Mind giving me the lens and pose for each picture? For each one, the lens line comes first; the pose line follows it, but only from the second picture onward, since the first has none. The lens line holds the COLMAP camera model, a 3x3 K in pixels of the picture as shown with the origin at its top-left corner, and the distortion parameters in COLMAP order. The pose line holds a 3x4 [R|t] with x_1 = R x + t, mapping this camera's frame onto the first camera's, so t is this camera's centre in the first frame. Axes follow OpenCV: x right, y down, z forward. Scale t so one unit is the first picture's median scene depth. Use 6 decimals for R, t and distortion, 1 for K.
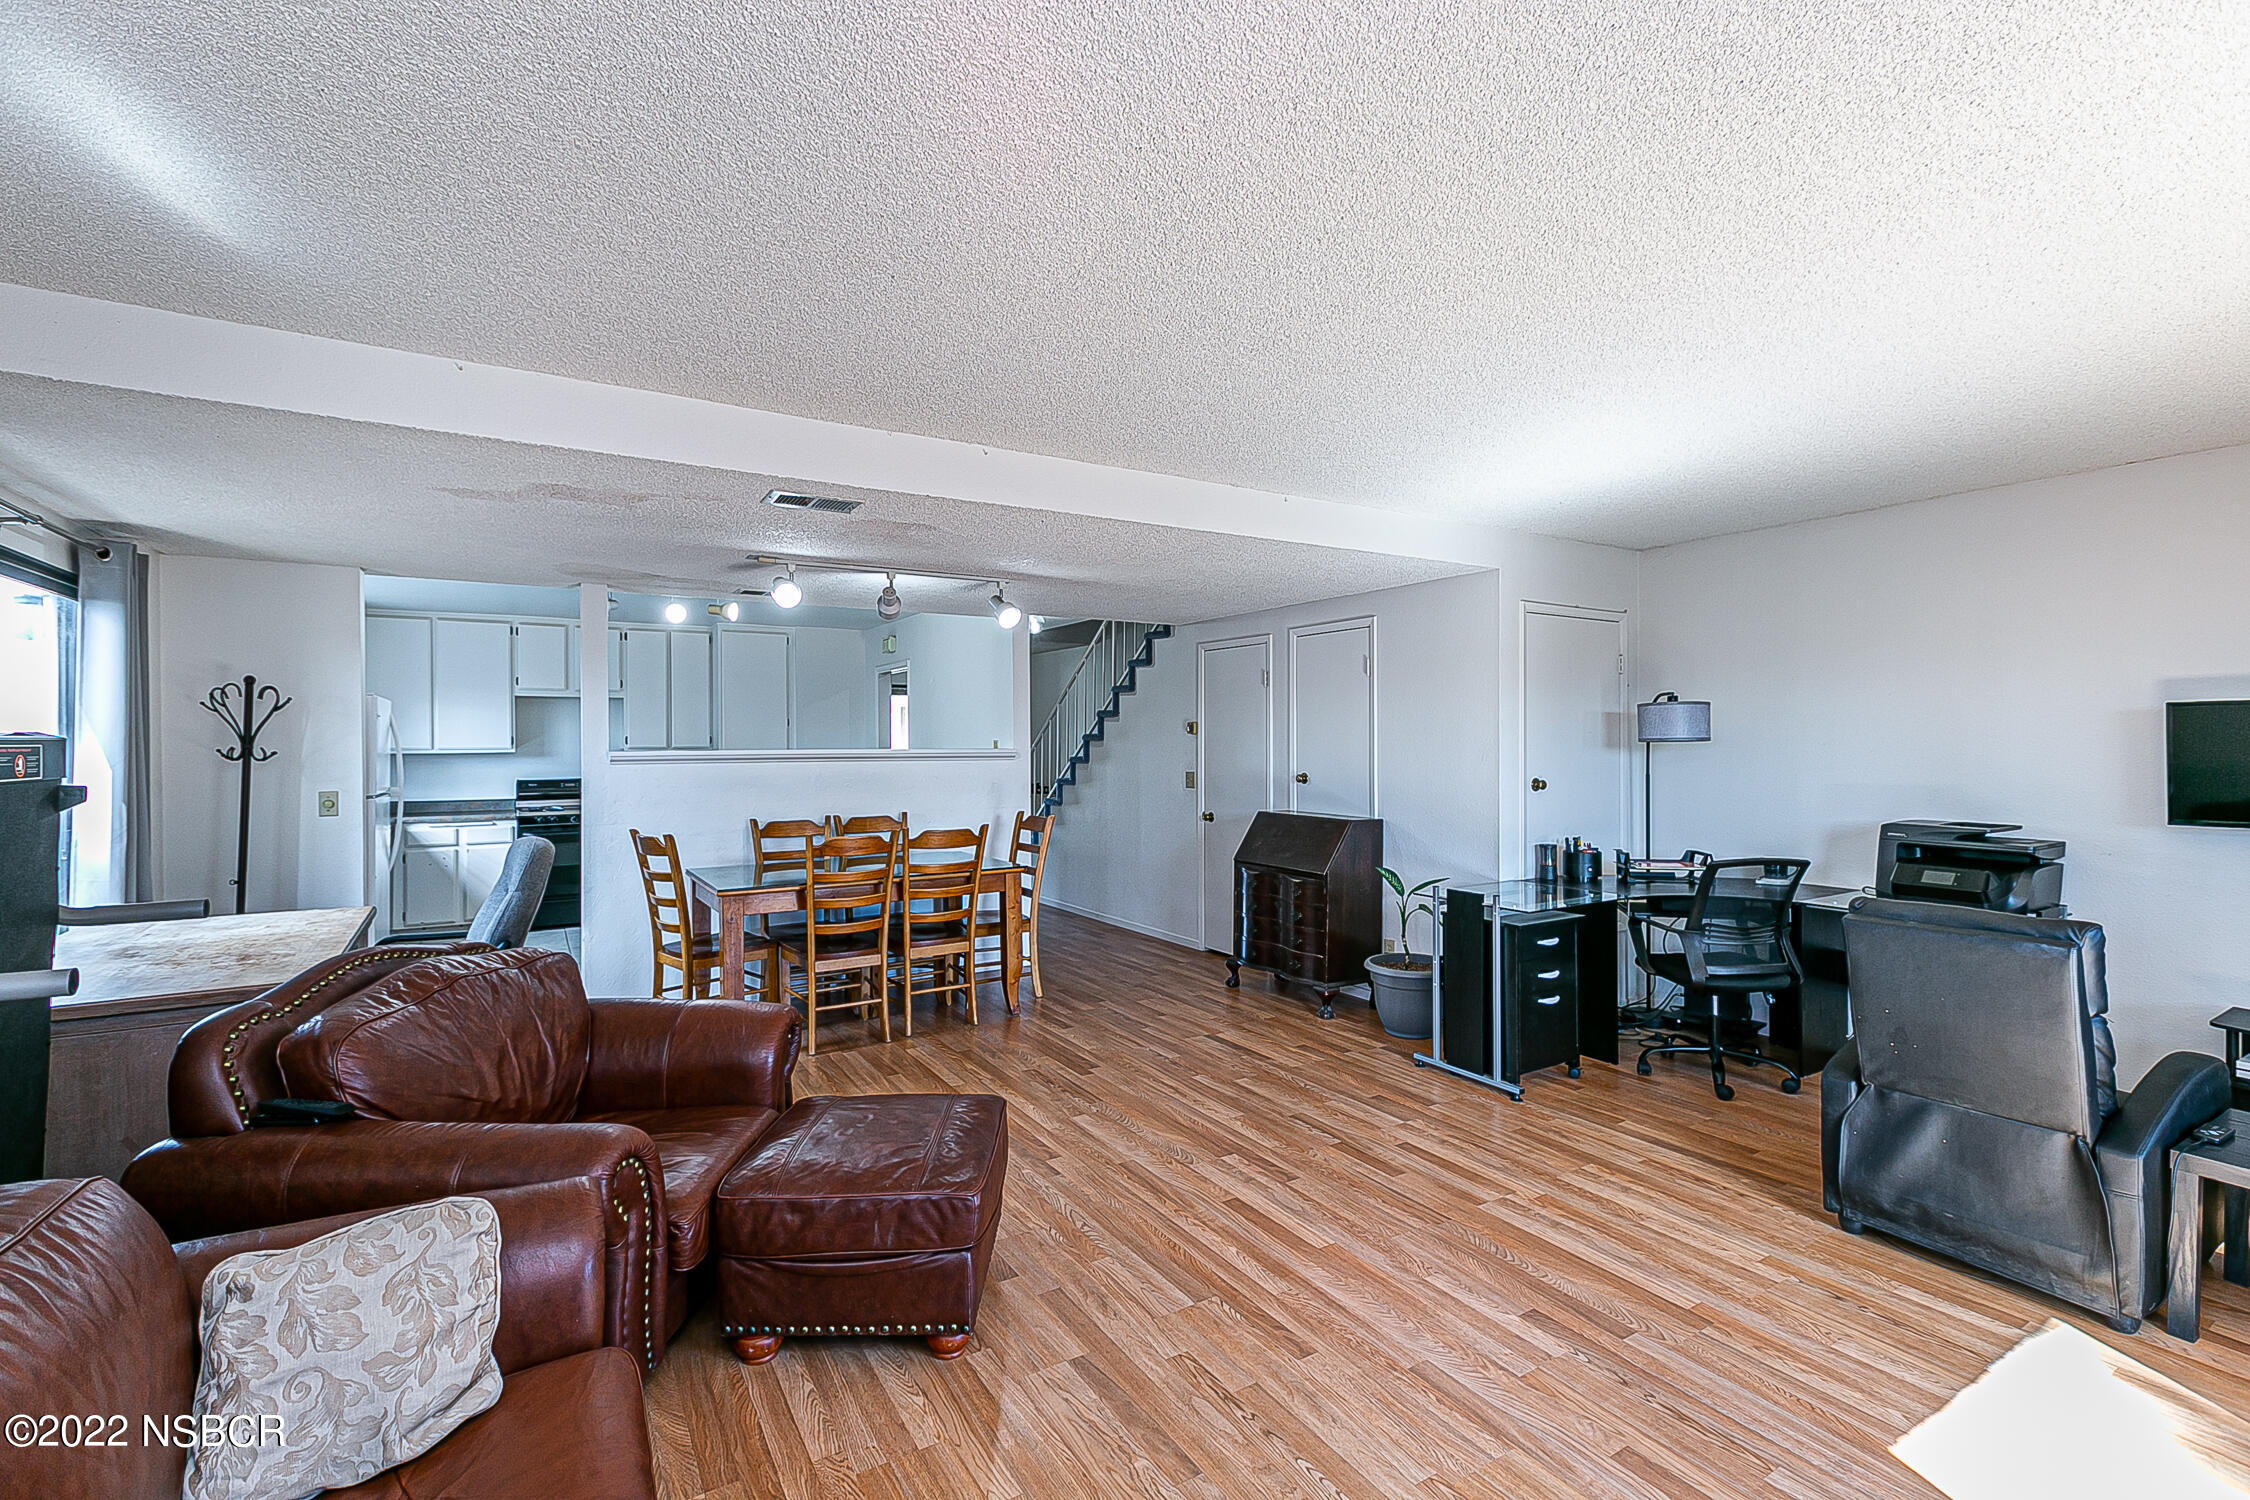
lens RADIAL K [[997.7, 0, 1129.2], [0, 997.7, 740.7], [0, 0, 1]] dist [0.002606, -0.000361]
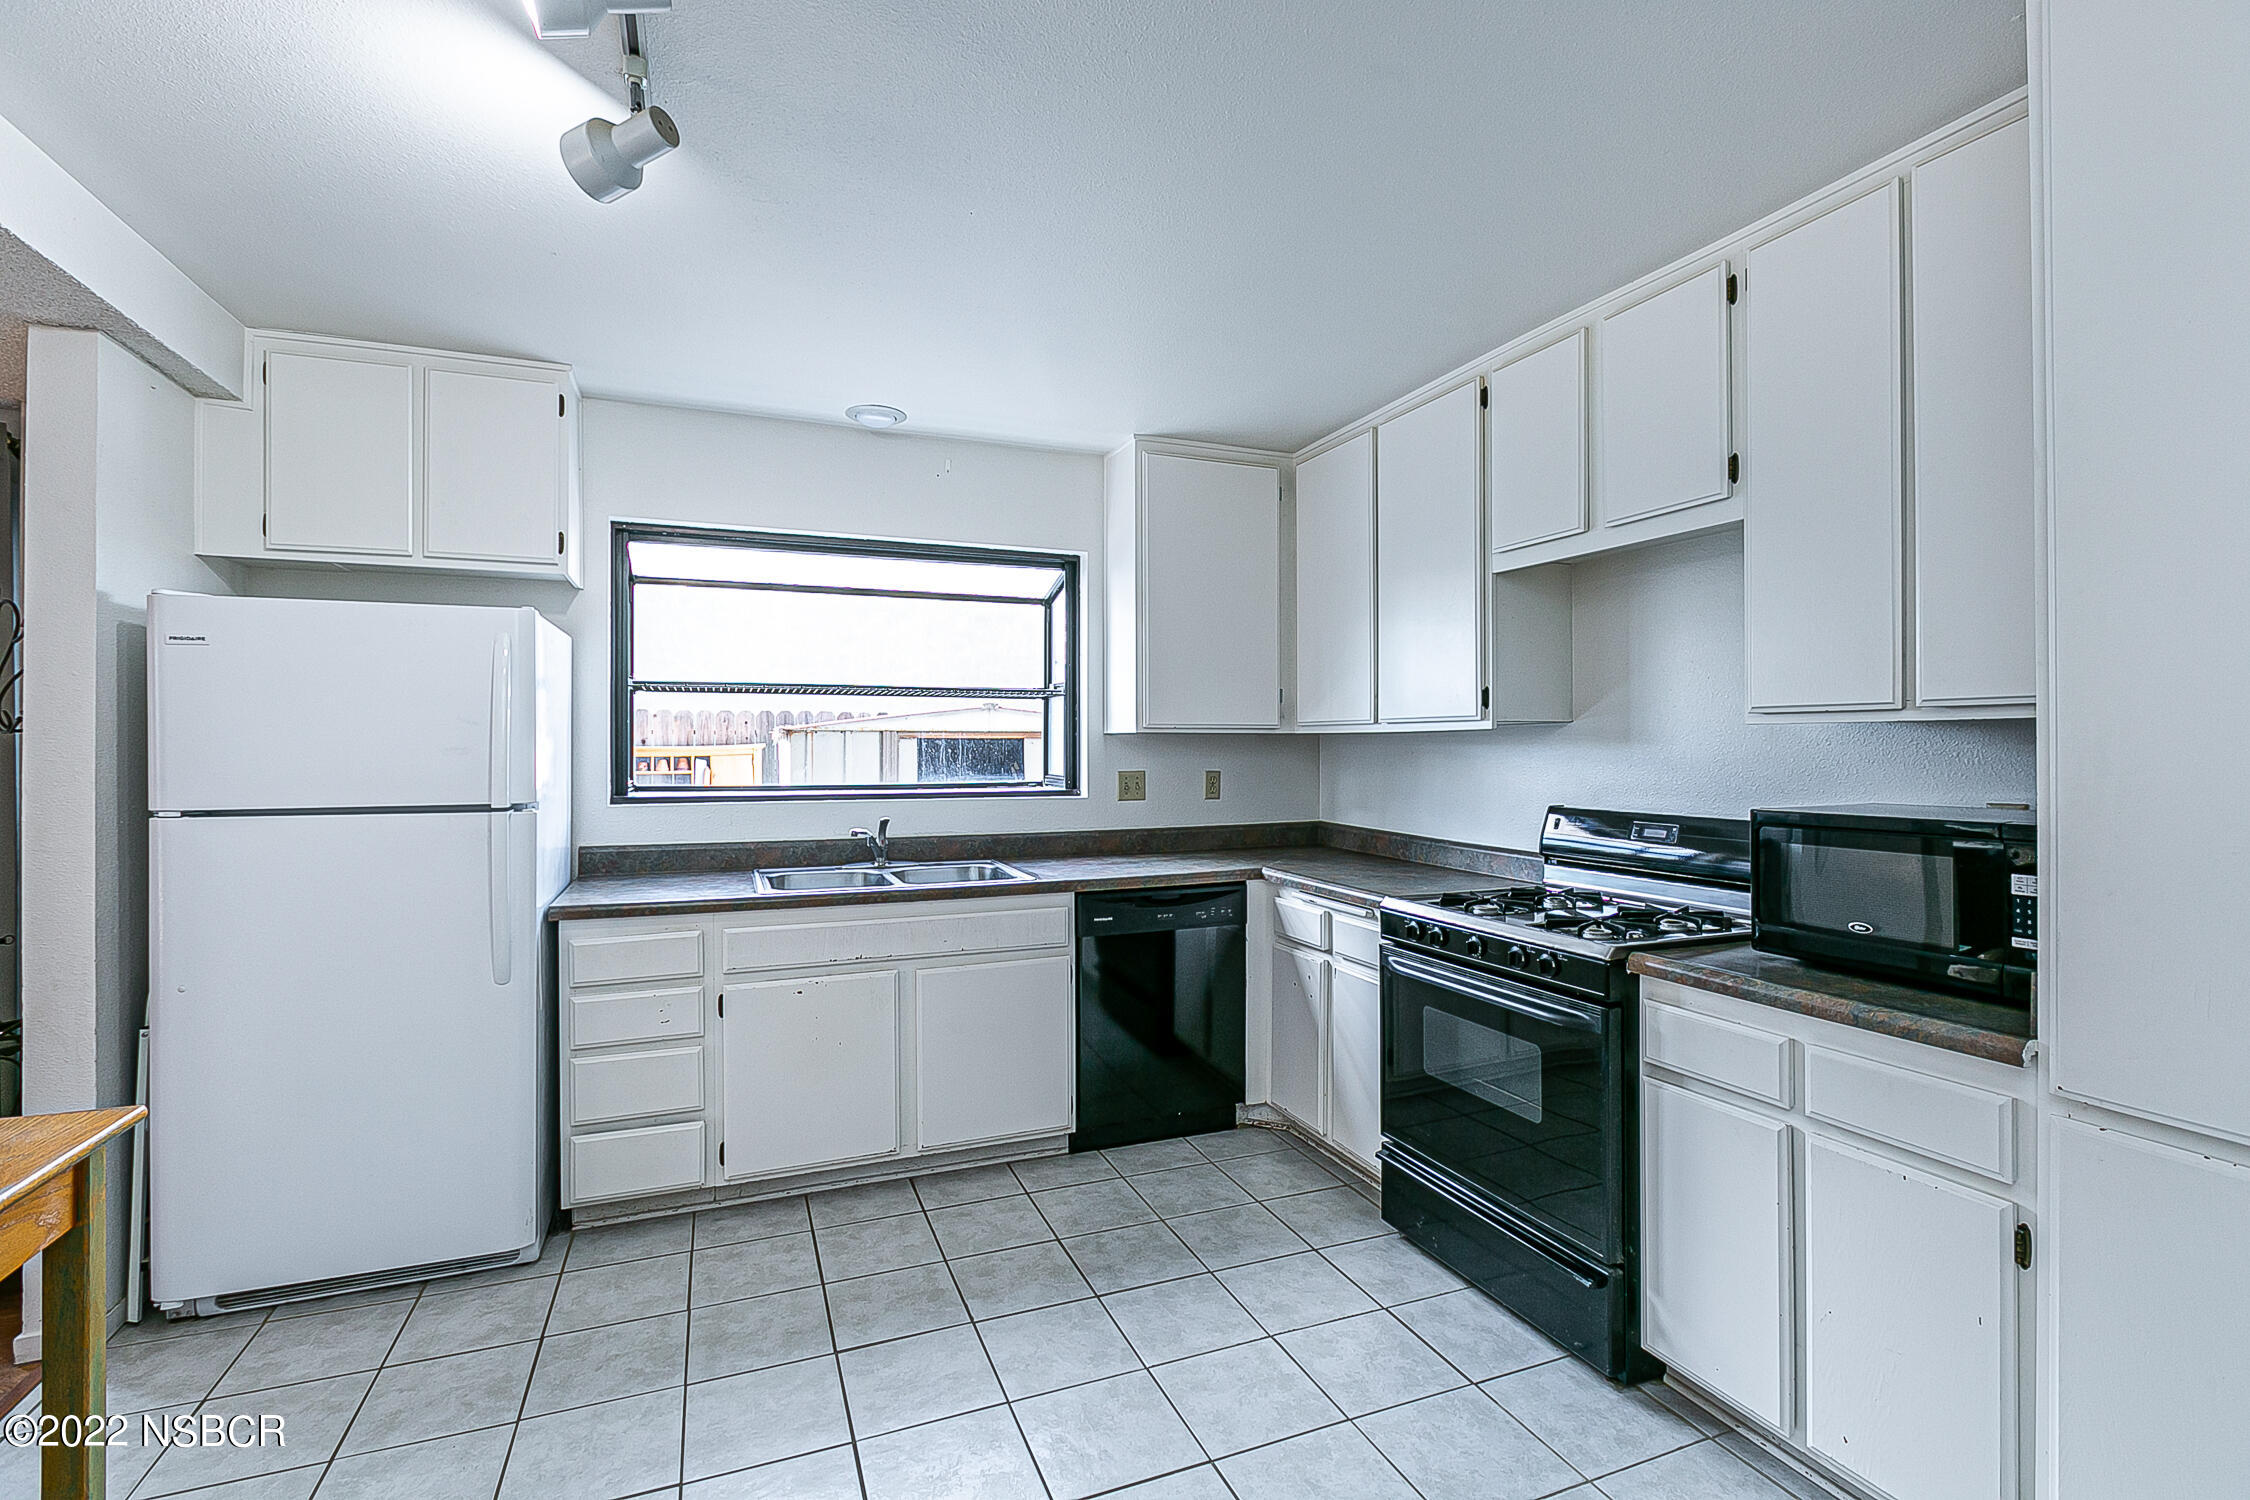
lens RADIAL K [[1041.0, 0, 1120.3], [0, 1041.0, 741.1], [0, 0, 1]] dist [0.002733, 0.000028]
pose [[-0.180004, 0.002477, -0.983663, -0.462017], [0.001520, 0.999996, 0.002240, 0.030827], [0.983665, -0.001092, -0.180008, 1.942414]]
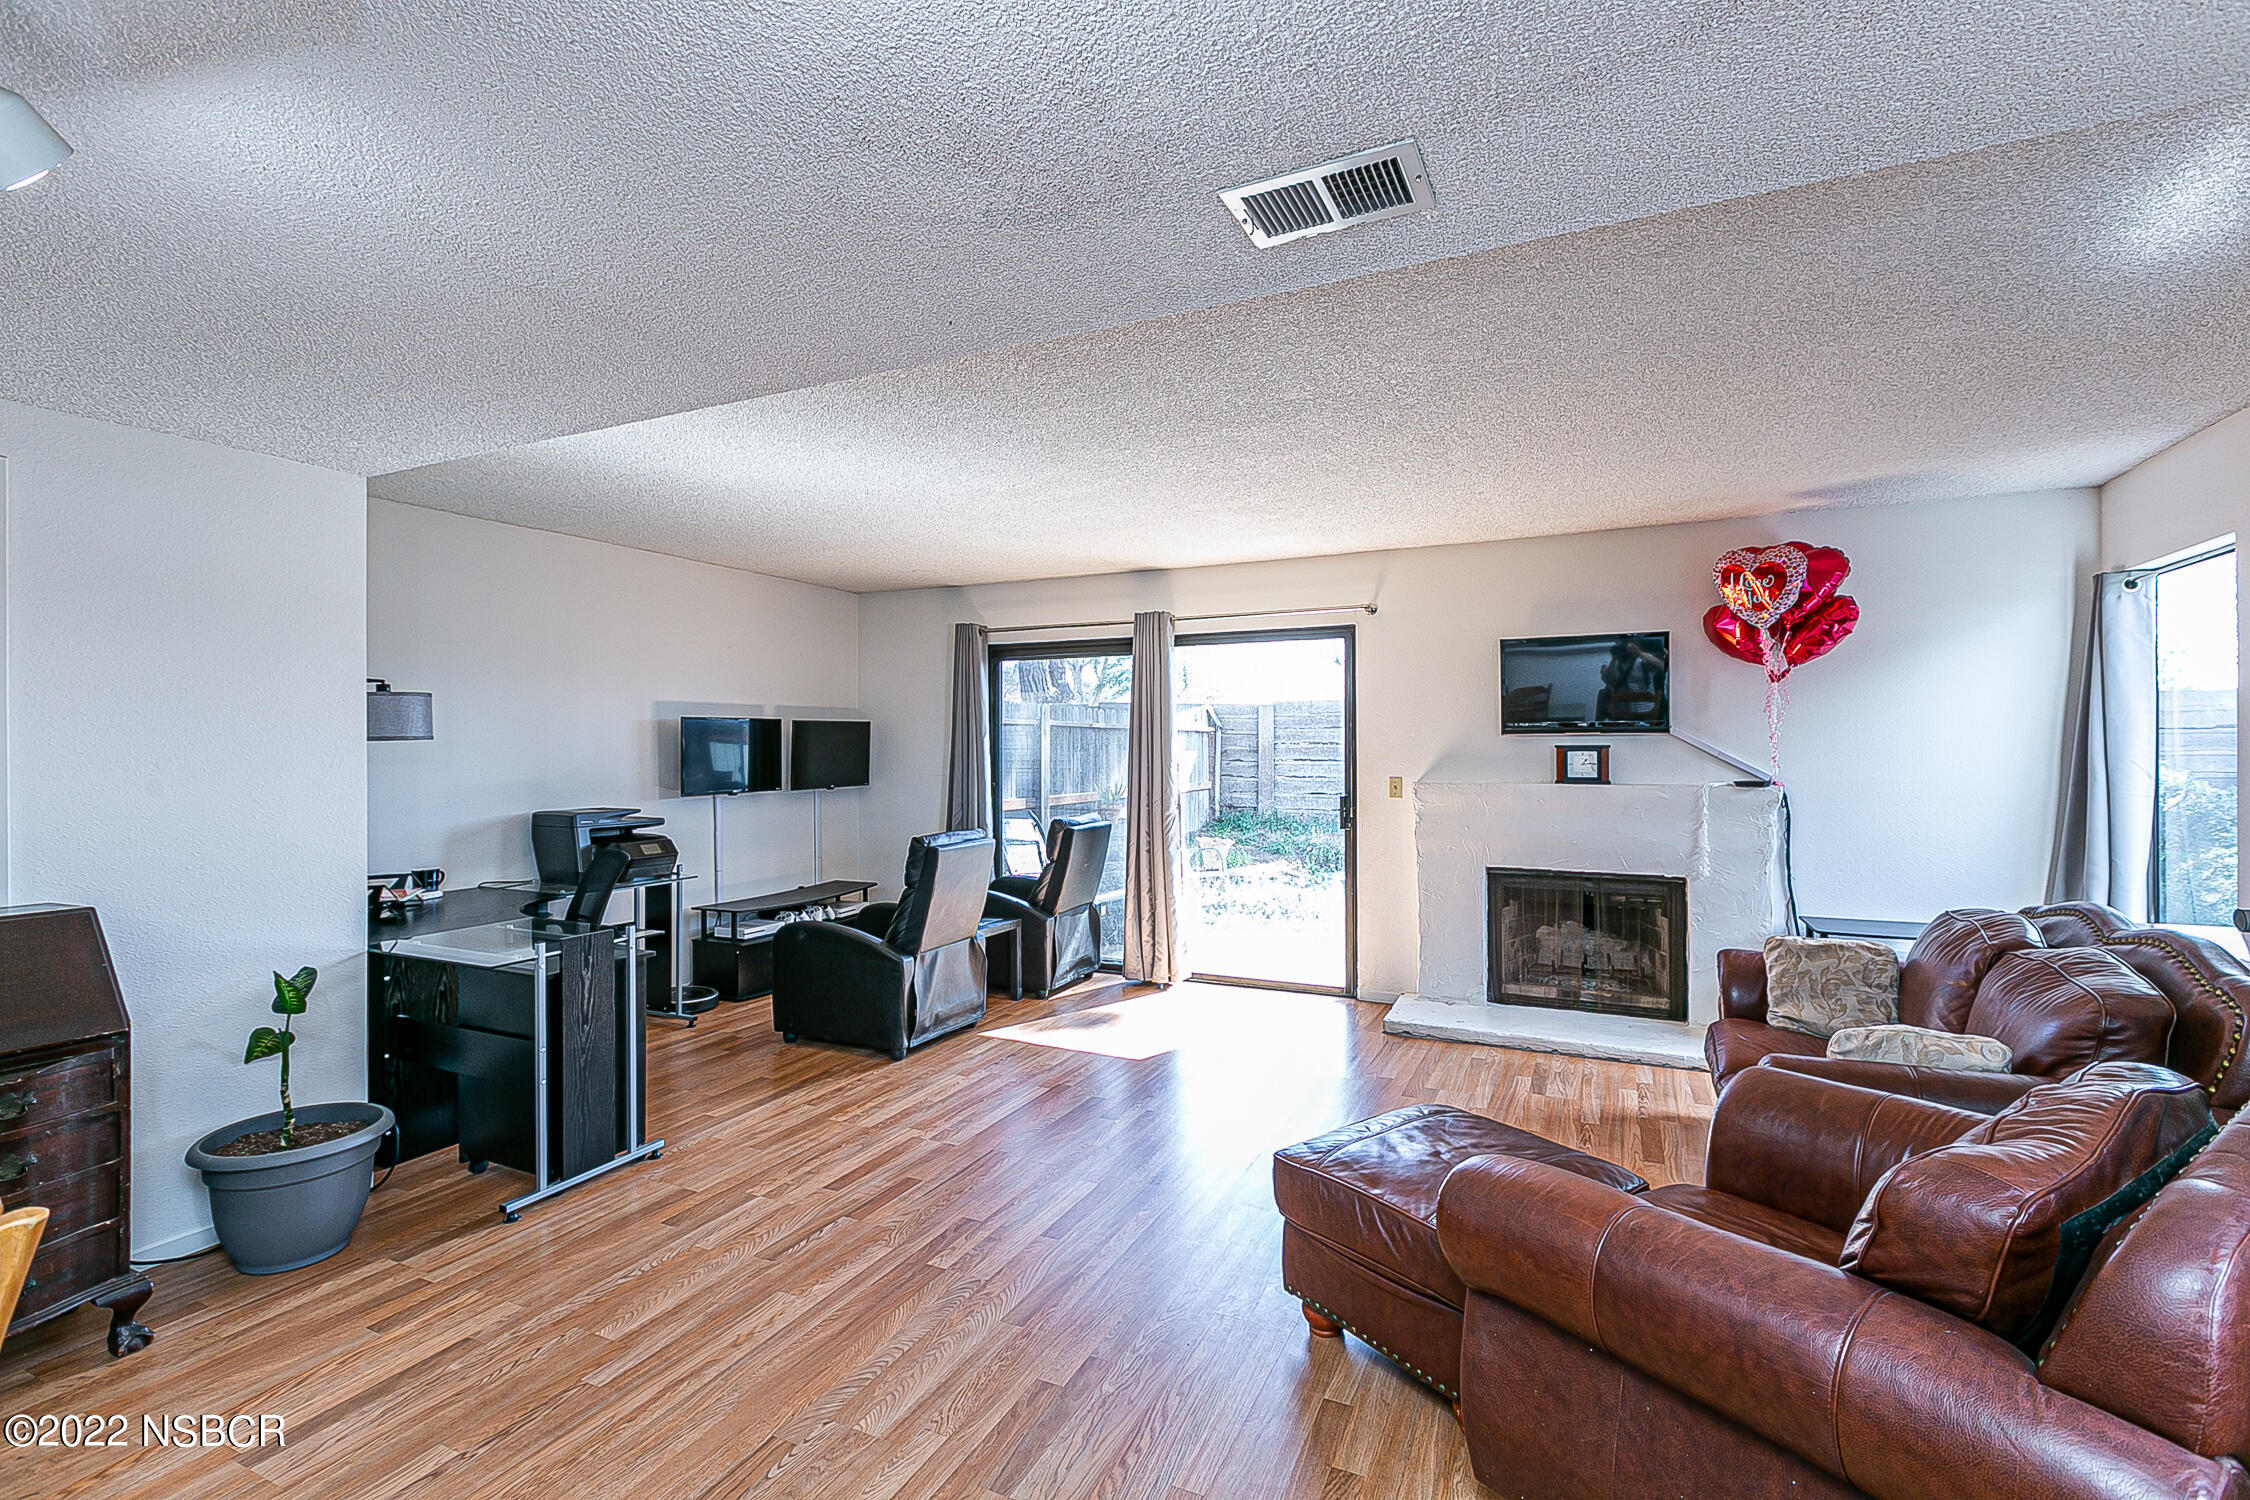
lens RADIAL K [[997.7, 0, 1123.9], [0, 997.7, 753.0], [0, 0, 1]] dist [0.002606, -0.000361]
pose [[-0.540242, 0.000974, 0.841509, -0.580870], [0.006262, 0.999976, 0.002862, 0.015100], [-0.841487, 0.006816, -0.540235, 1.188657]]
